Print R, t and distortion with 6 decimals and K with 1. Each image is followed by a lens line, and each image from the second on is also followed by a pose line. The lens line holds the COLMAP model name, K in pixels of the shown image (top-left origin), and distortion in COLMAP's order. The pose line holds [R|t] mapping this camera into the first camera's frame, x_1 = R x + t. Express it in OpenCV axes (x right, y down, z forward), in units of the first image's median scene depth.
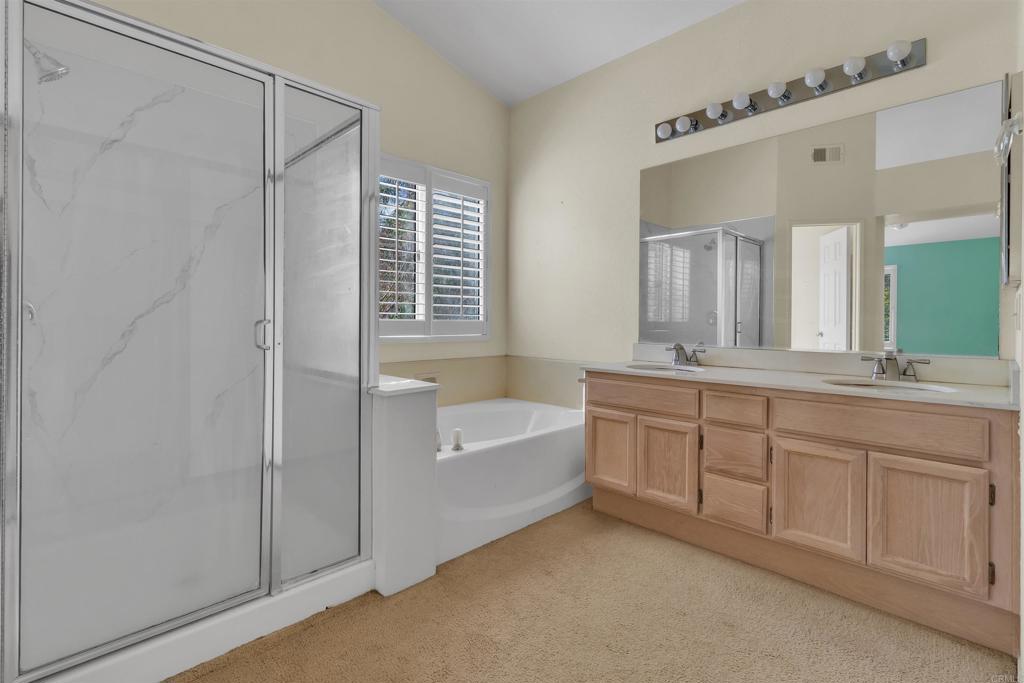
lens RADIAL K [[477.8, 0, 504.2], [0, 477.8, 319.9], [0, 0, 1]] dist [-0.005023, -0.000353]
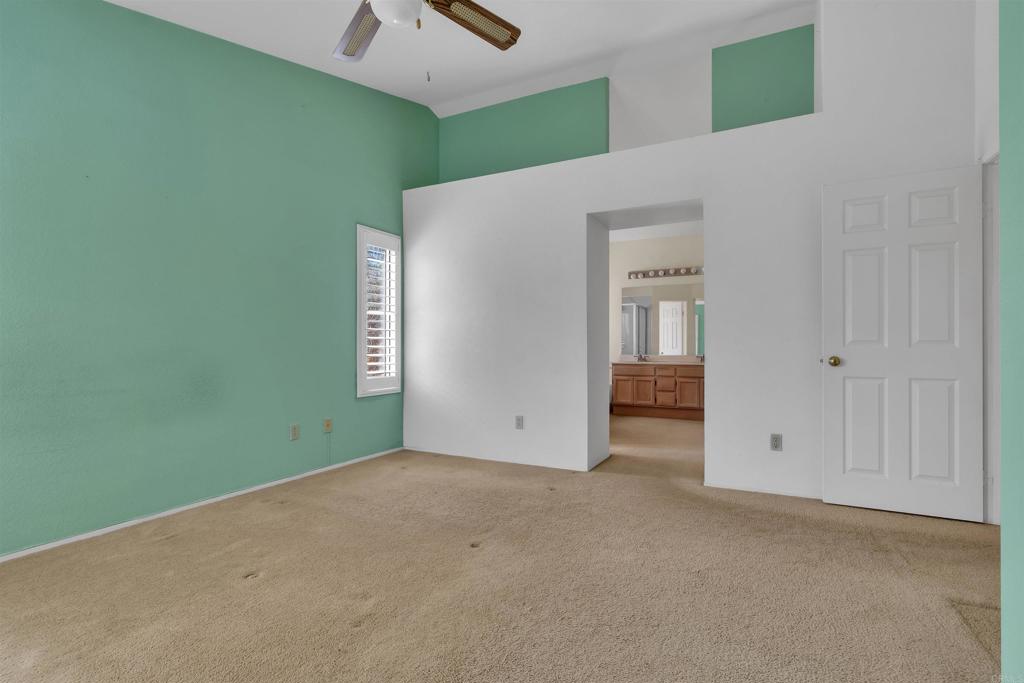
lens RADIAL K [[477.8, 0, 513.4], [0, 477.8, 344.8], [0, 0, 1]] dist [-0.005023, -0.000353]
pose [[0.946005, -0.002629, 0.324142, -1.423362], [0.005691, 0.999948, -0.008499, 0.017476], [-0.324102, 0.009884, 0.945970, -1.611423]]
